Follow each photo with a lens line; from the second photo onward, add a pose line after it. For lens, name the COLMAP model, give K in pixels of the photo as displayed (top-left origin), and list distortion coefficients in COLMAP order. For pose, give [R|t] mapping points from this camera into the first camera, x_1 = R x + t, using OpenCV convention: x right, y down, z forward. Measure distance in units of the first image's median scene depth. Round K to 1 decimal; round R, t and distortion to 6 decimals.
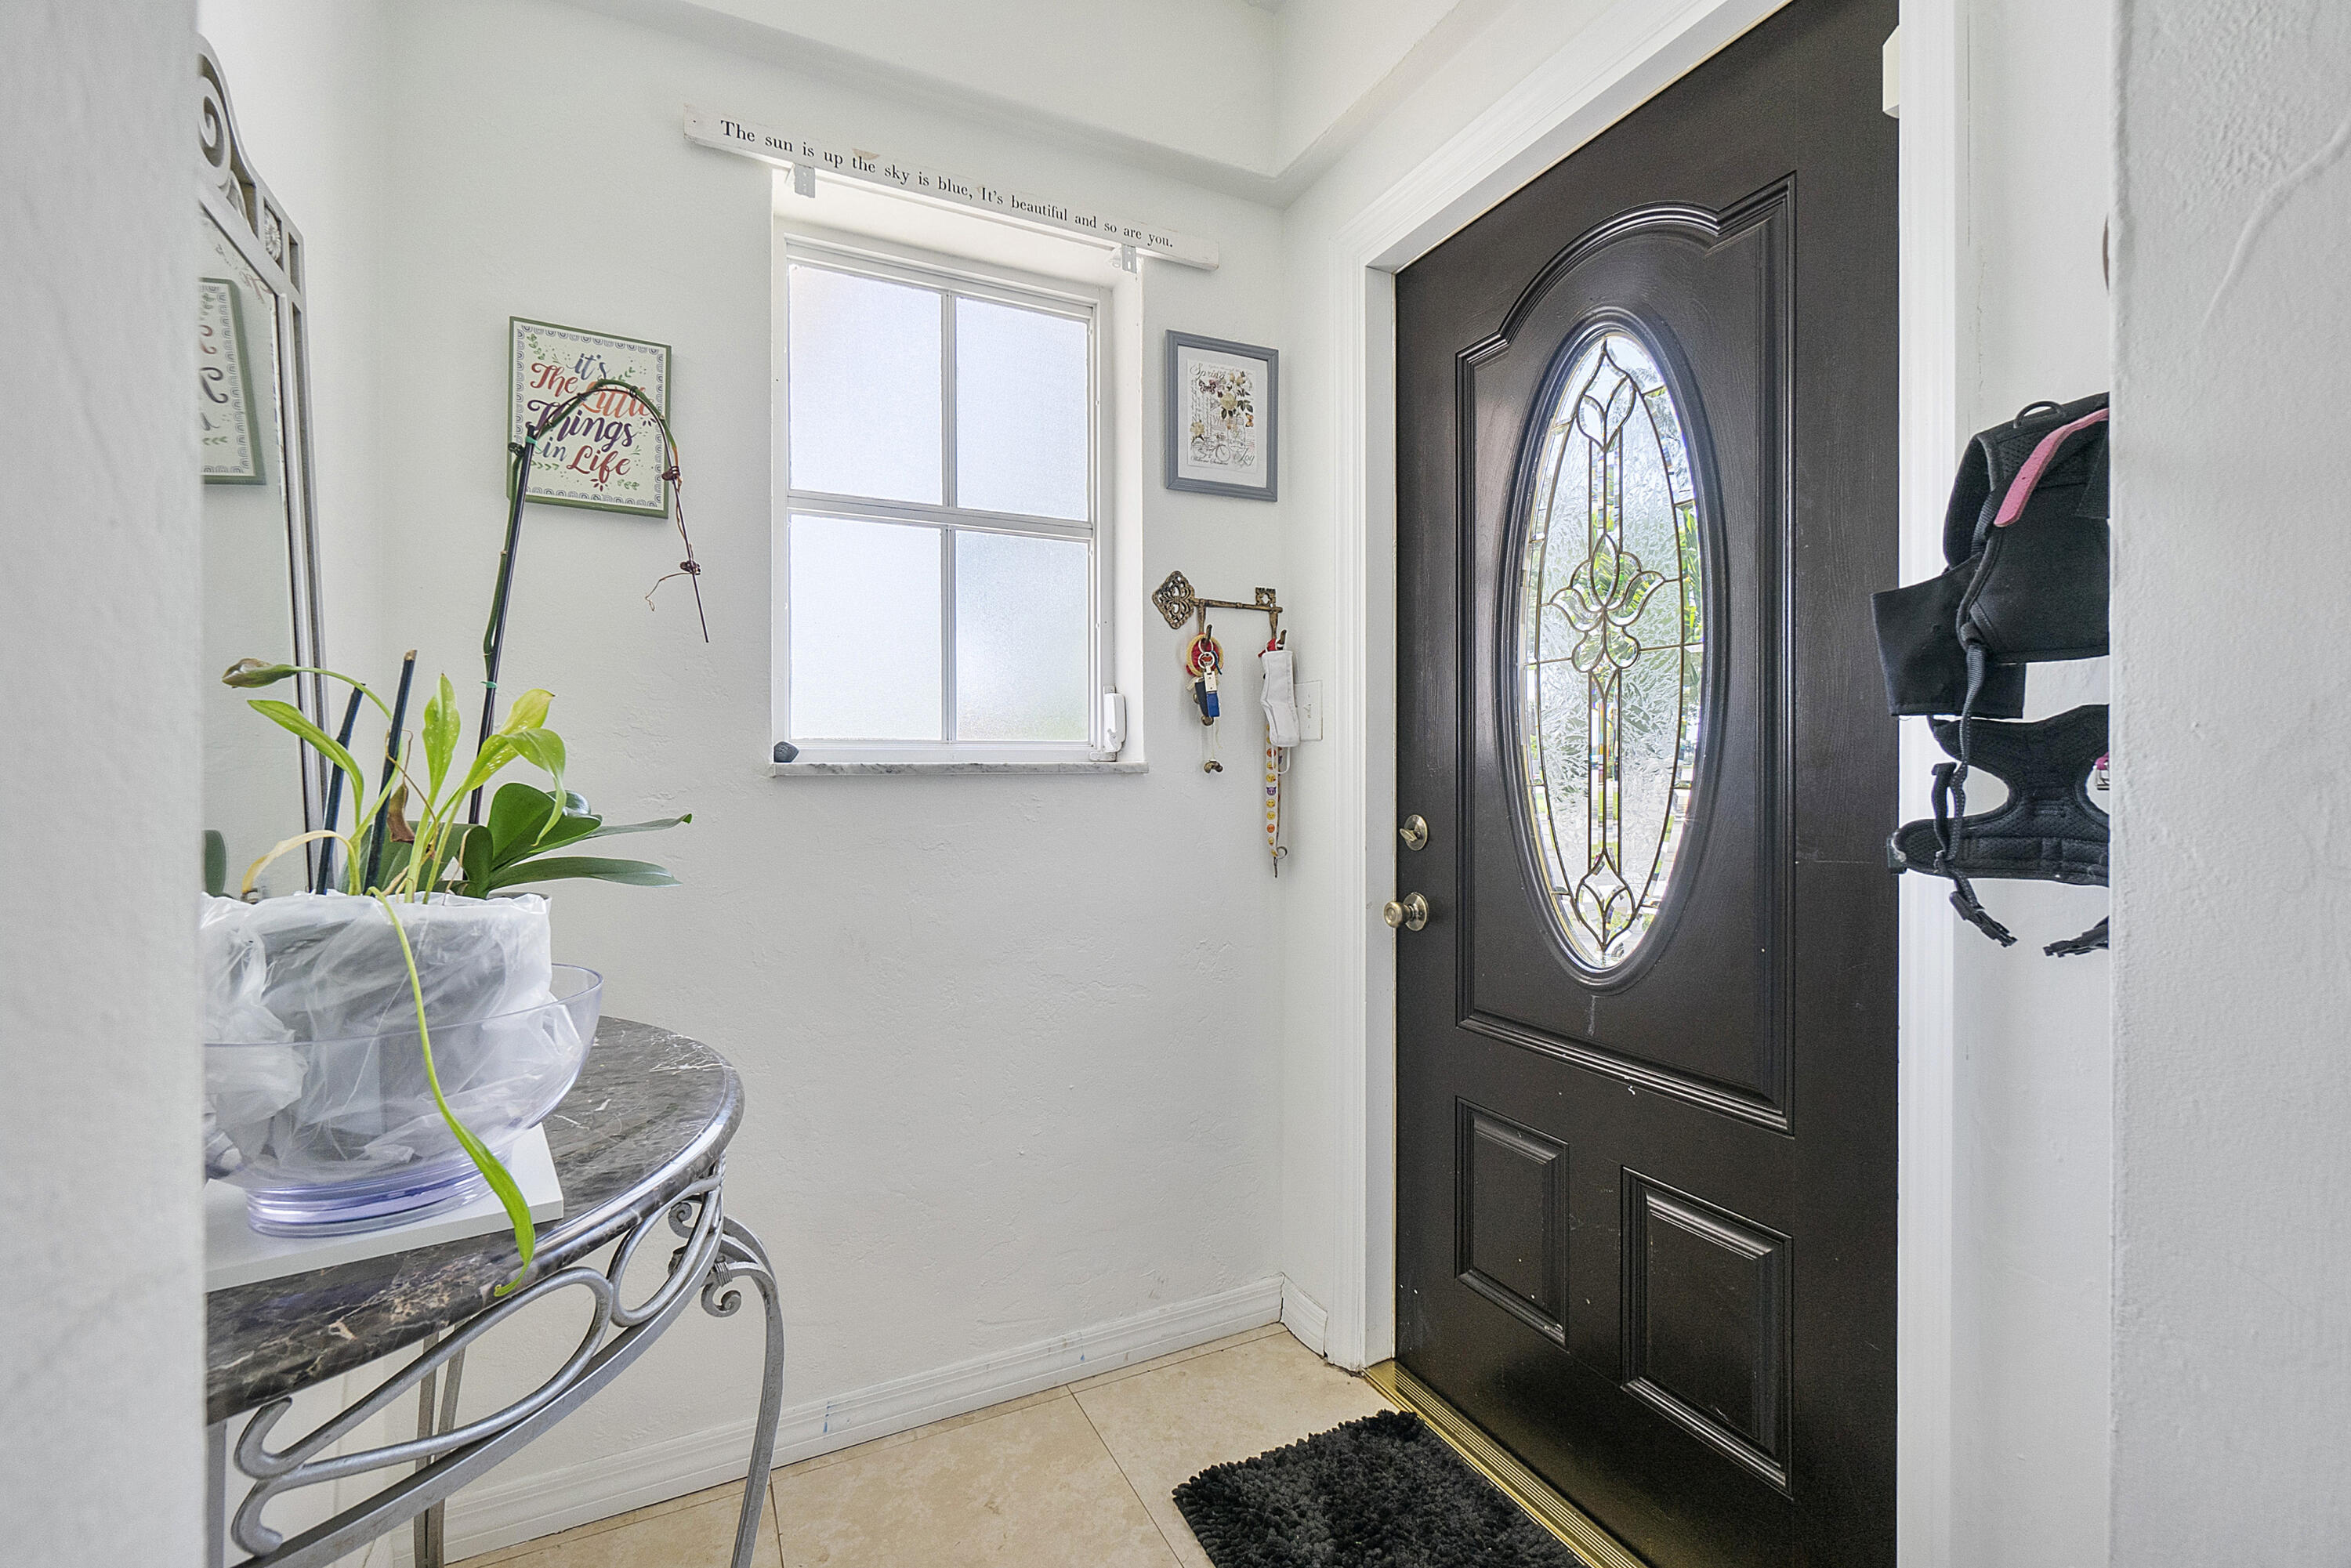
lens RADIAL K [[1009.0, 0, 1166.2], [0, 1009.0, 777.8], [0, 0, 1]] dist [-0.008862, 0.000261]
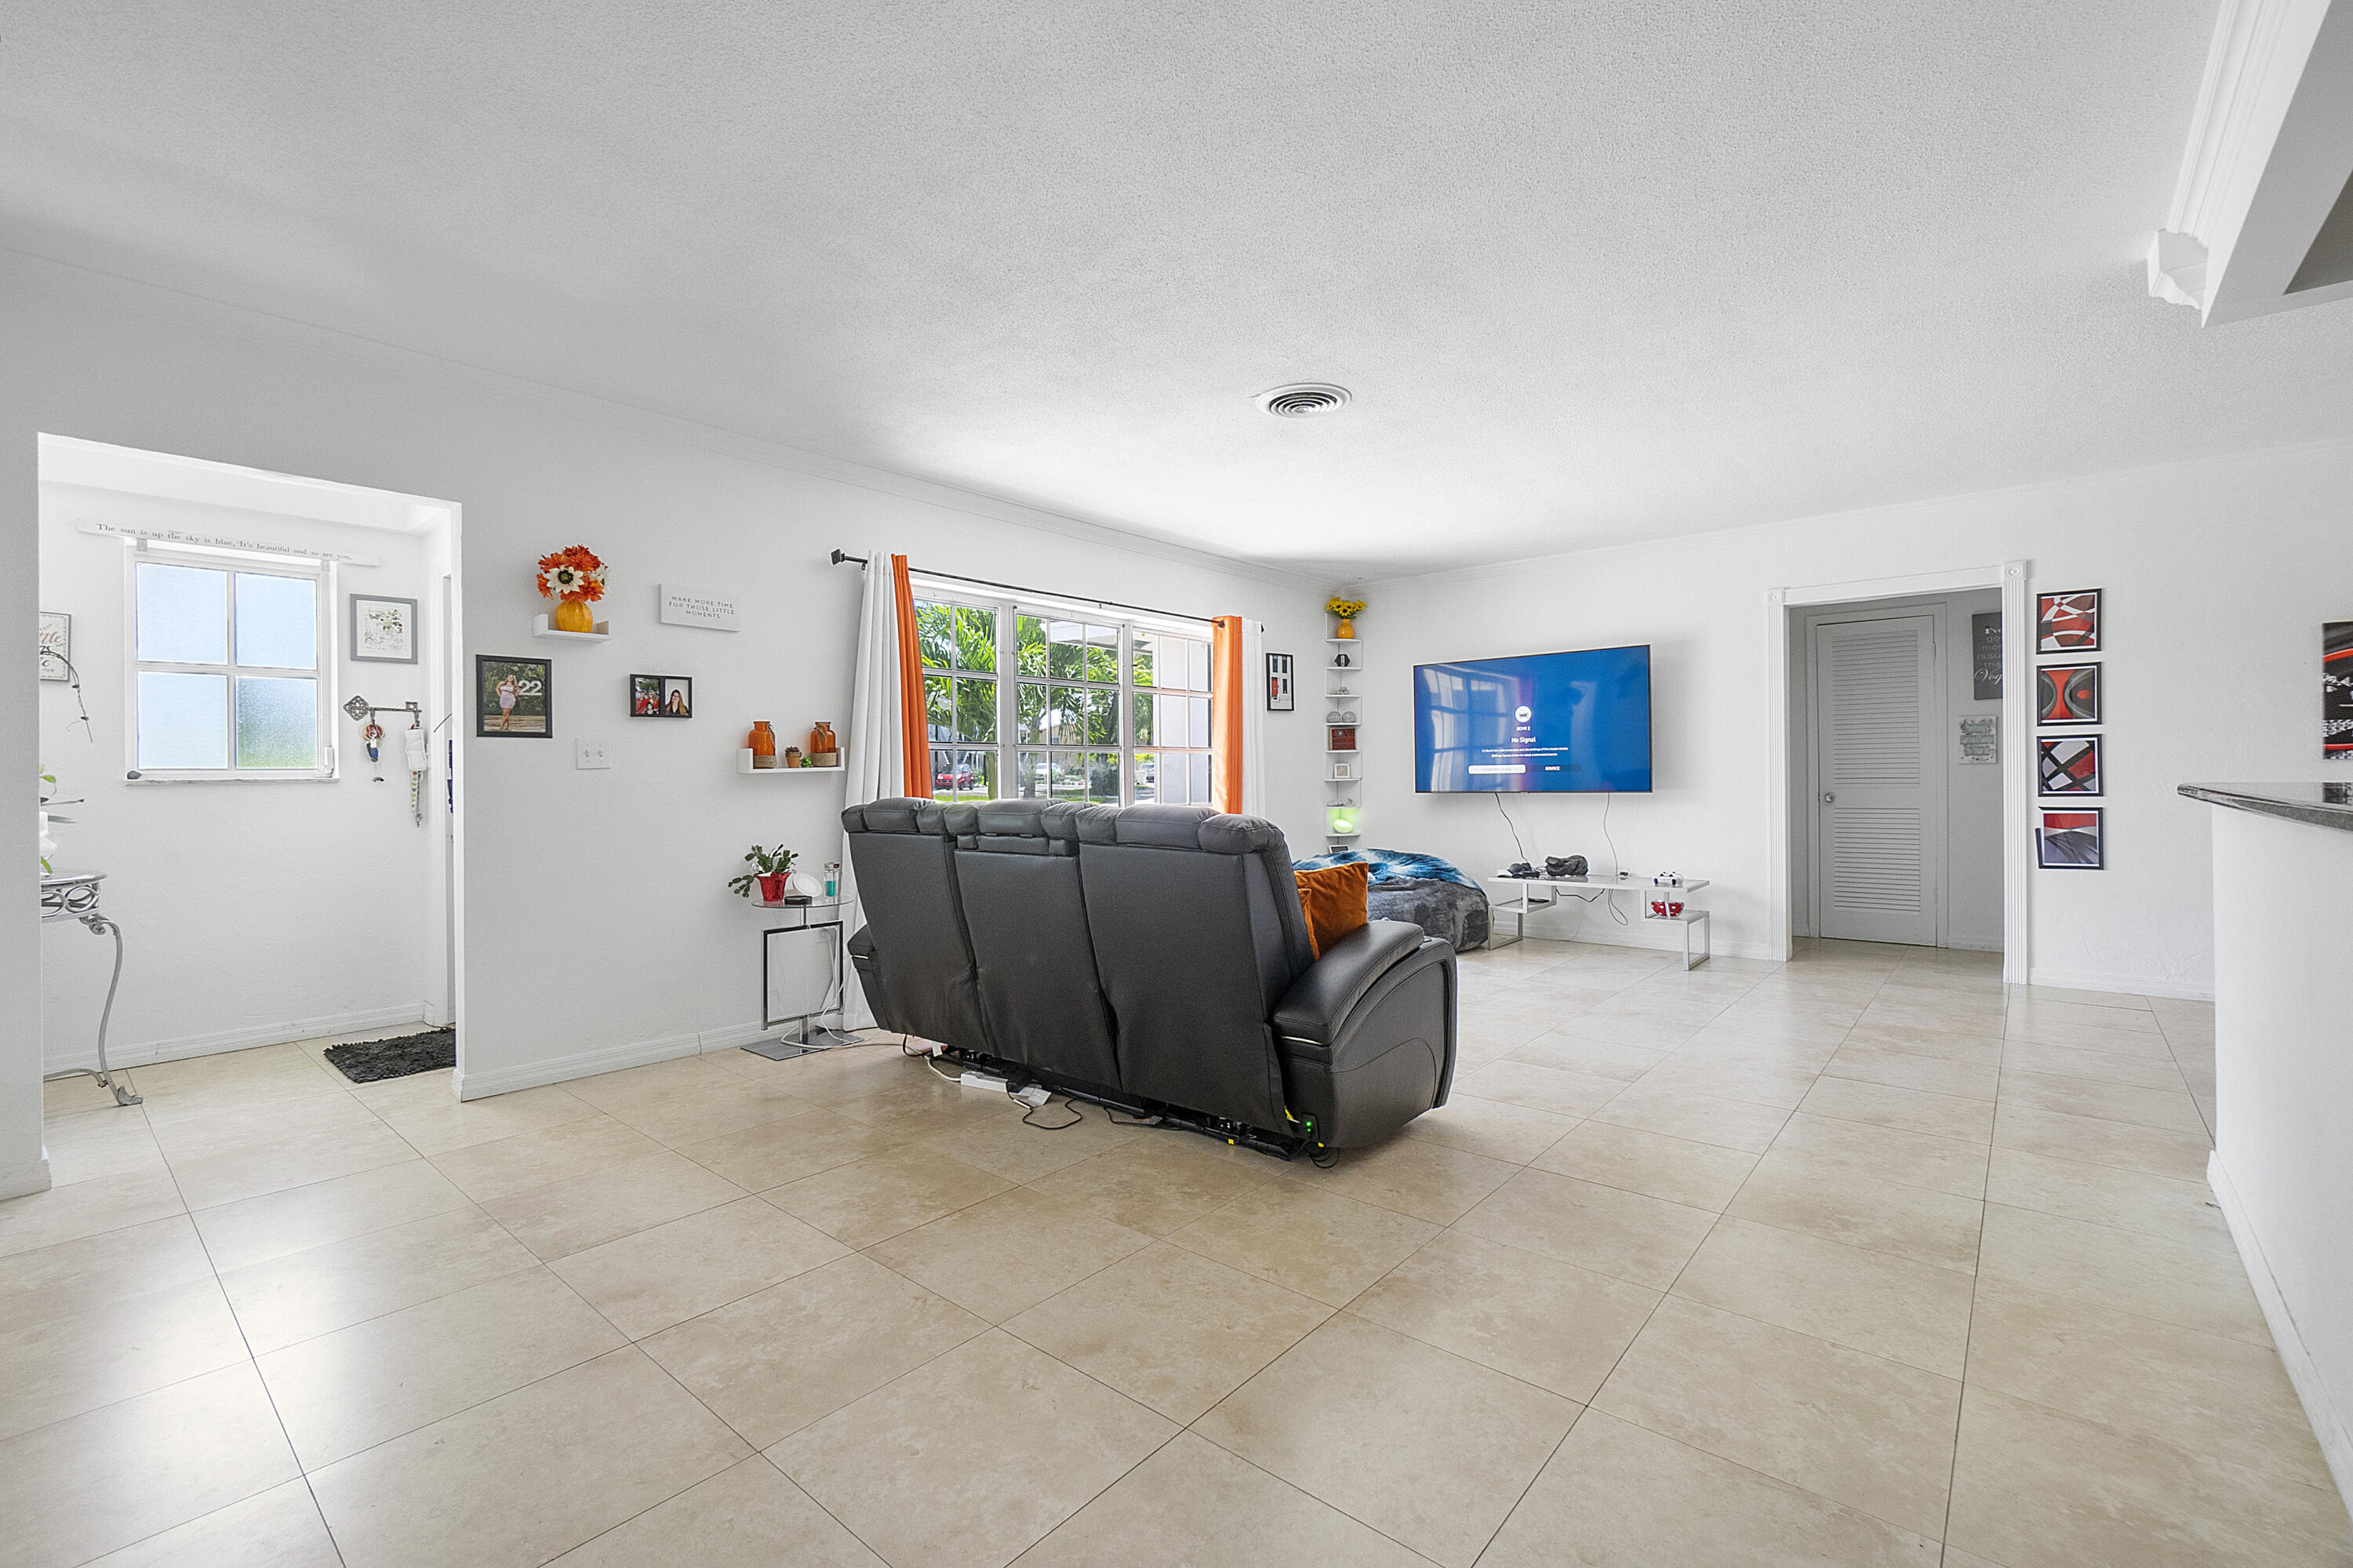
lens RADIAL K [[1009.9, 0, 1180.7], [0, 1009.9, 777.2], [0, 0, 1]] dist [-0.008862, 0.000261]
pose [[0.917188, -0.003741, 0.398438, 0.822435], [0.006652, 0.999960, -0.005925, 0.009660], [-0.398400, 0.008085, 0.917176, -1.865230]]
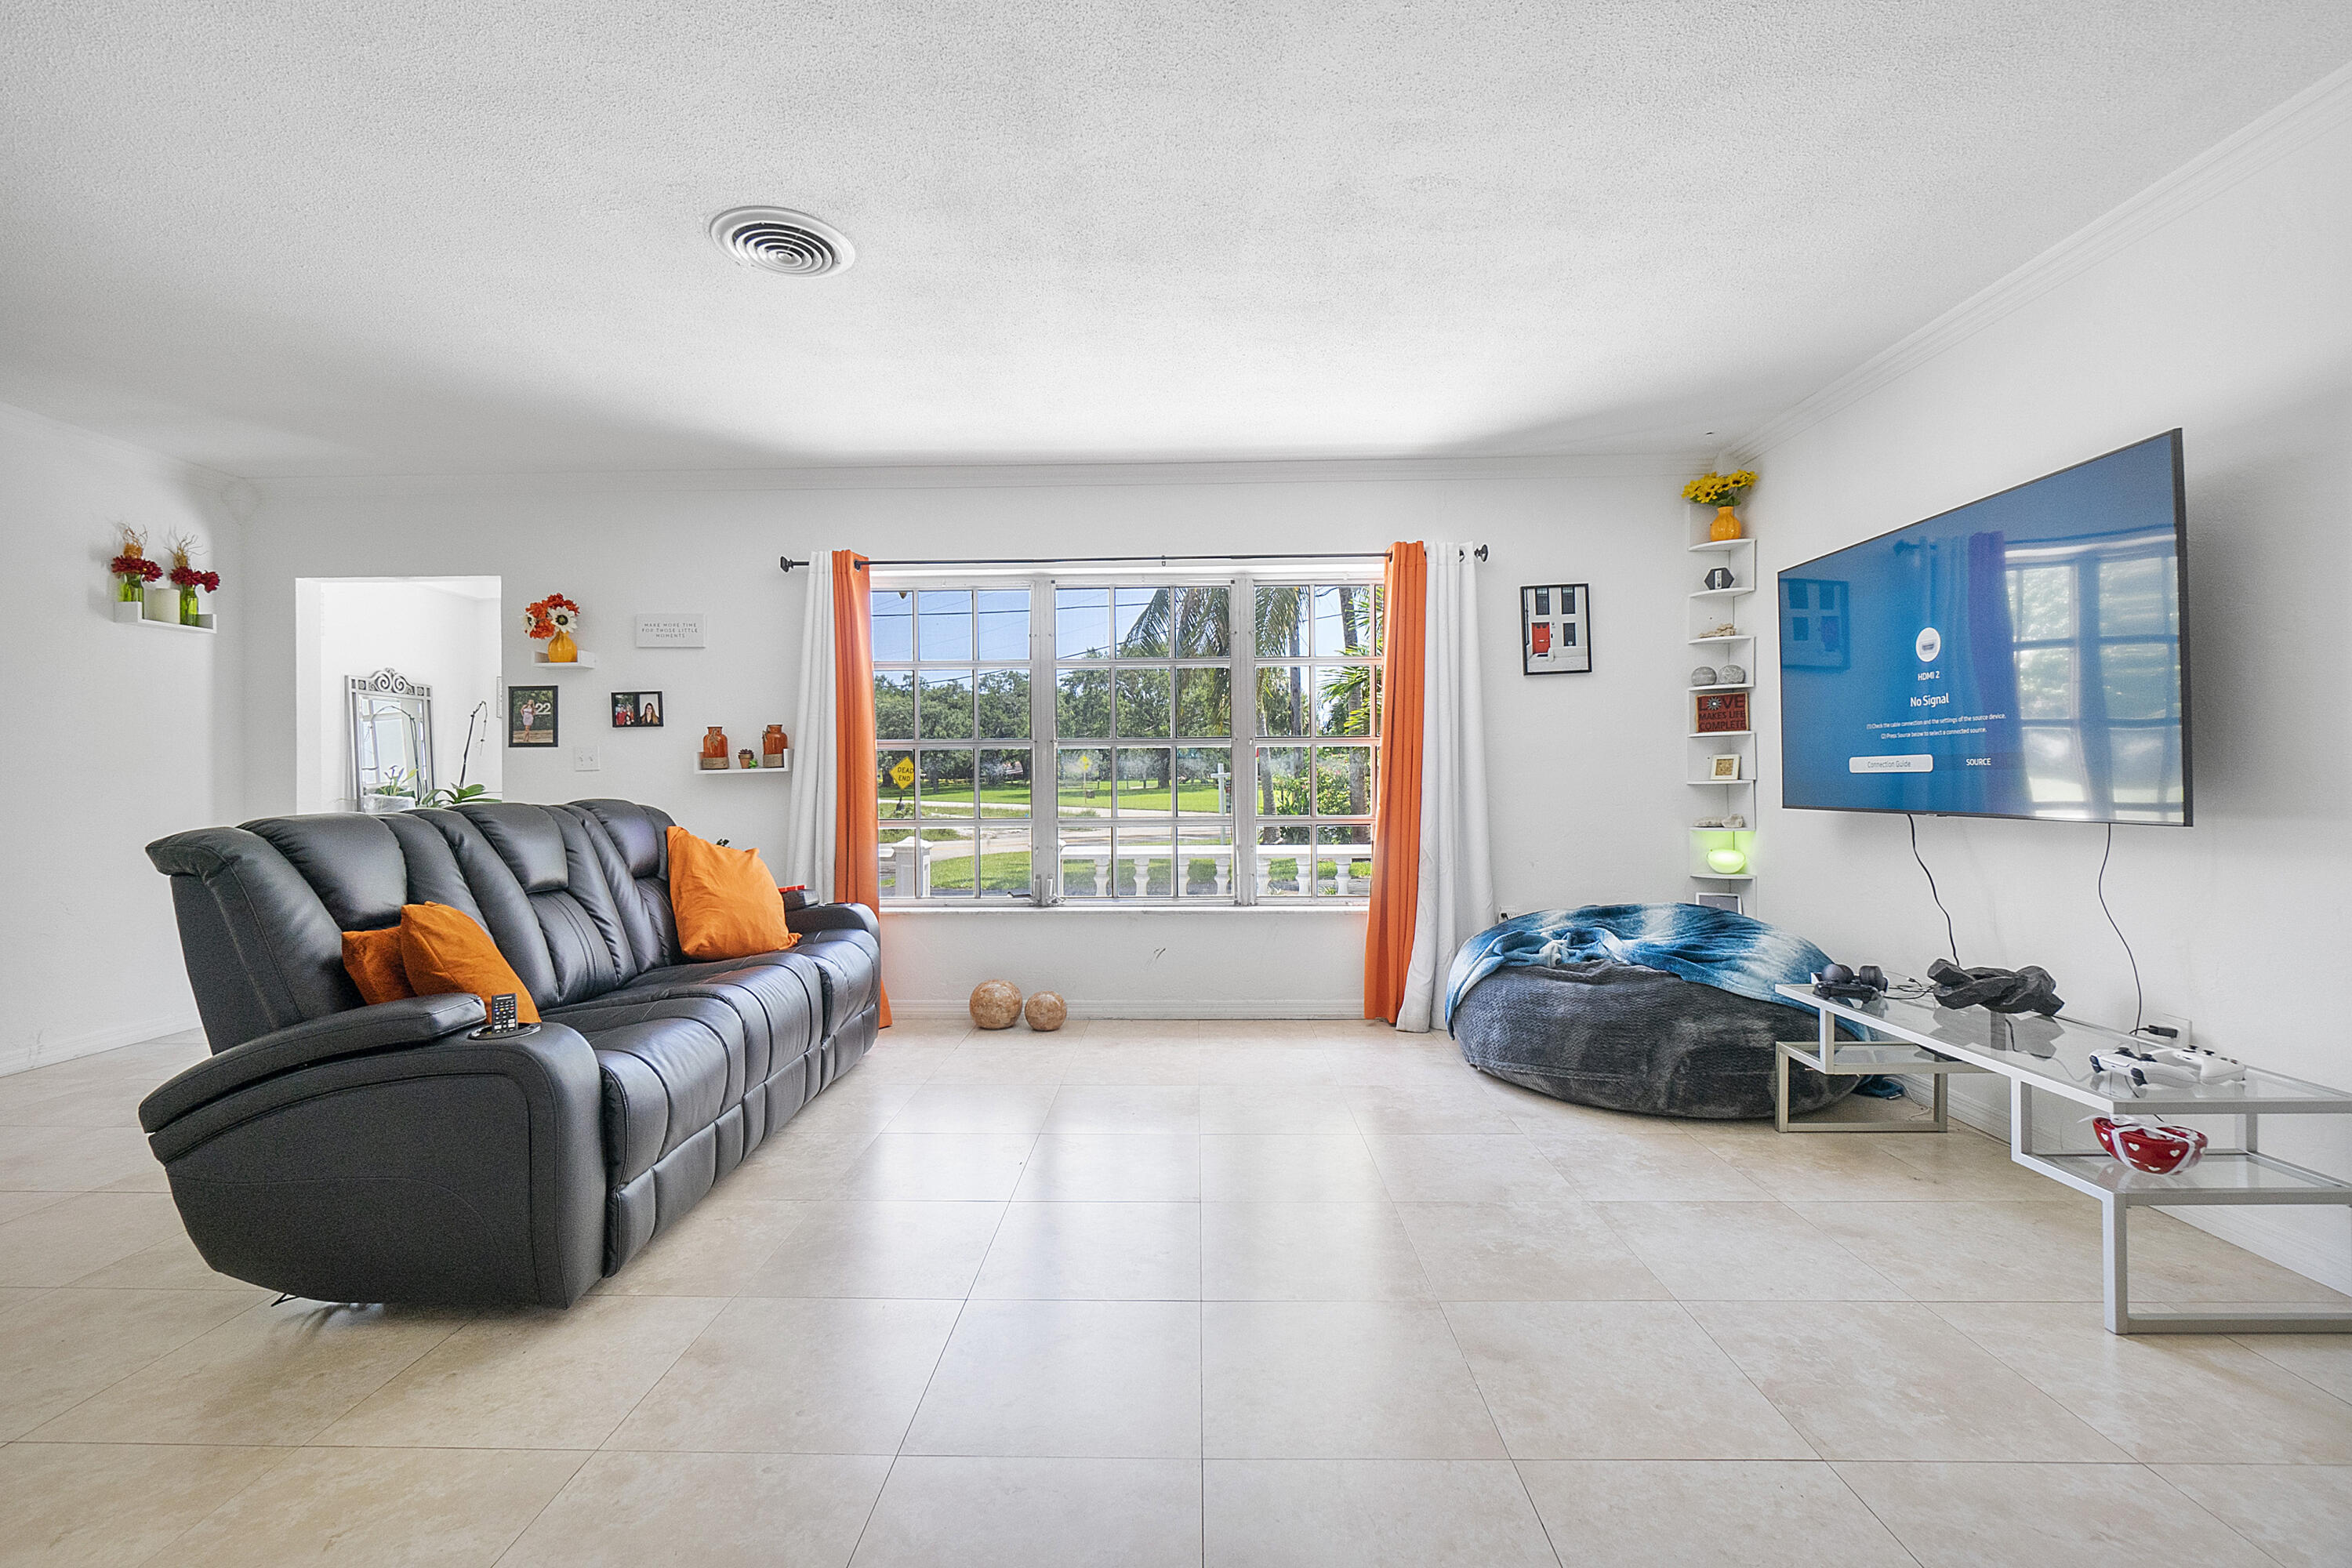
lens RADIAL K [[1009.5, 0, 1172.9], [0, 1009.5, 784.7], [0, 0, 1]] dist [-0.008862, 0.000261]
pose [[0.886426, 0.002621, -0.462862, 3.726938], [-0.001118, 0.999993, 0.003522, -0.005602], [0.462868, -0.002605, 0.886423, -0.847873]]
